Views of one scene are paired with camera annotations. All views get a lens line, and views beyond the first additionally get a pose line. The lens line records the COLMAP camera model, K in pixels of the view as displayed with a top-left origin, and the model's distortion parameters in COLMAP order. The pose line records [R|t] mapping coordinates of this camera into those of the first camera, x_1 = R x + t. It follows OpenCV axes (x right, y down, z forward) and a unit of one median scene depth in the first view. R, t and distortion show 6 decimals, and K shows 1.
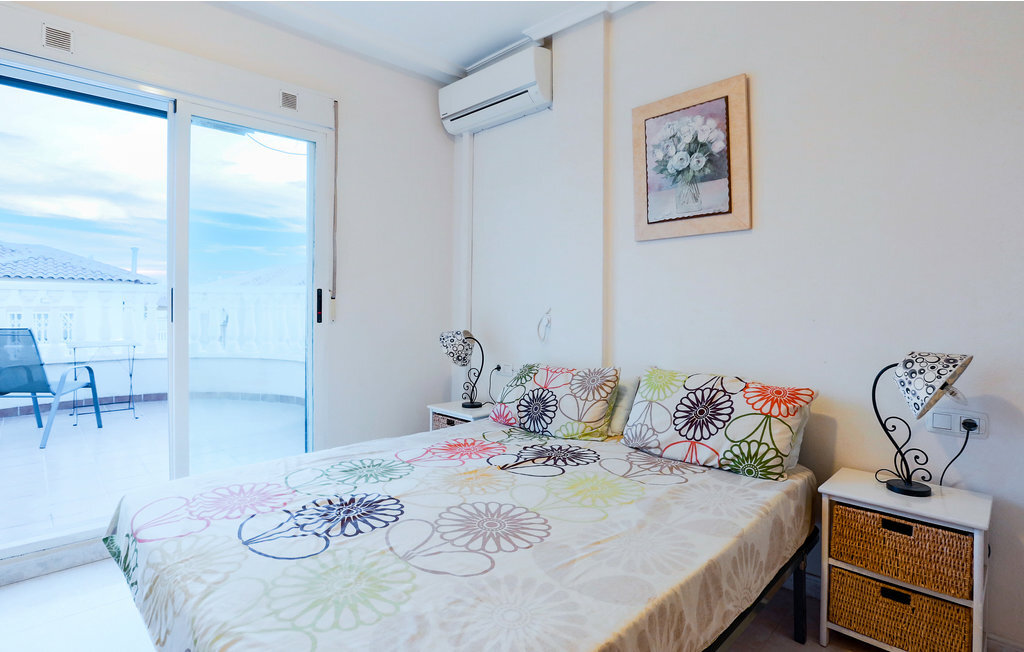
lens RADIAL K [[542.5, 0, 511.3], [0, 542.5, 303.3], [0, 0, 1]] dist [-0.061648, 0.000522]
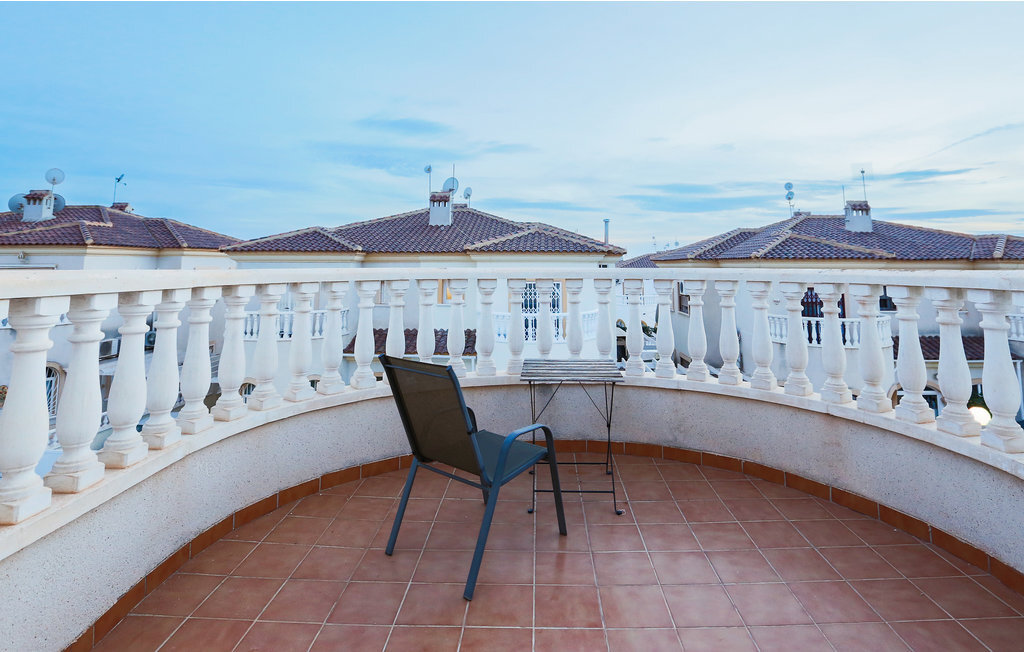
lens RADIAL K [[506.4, 0, 526.1], [0, 506.4, 297.1], [0, 0, 1]] dist [-0.002107, -0.000386]
pose [[0.724268, 0.042417, -0.688213, -0.529080], [0.001007, 0.998040, 0.062572, -0.062266], [0.689518, -0.046012, 0.722806, 0.682327]]
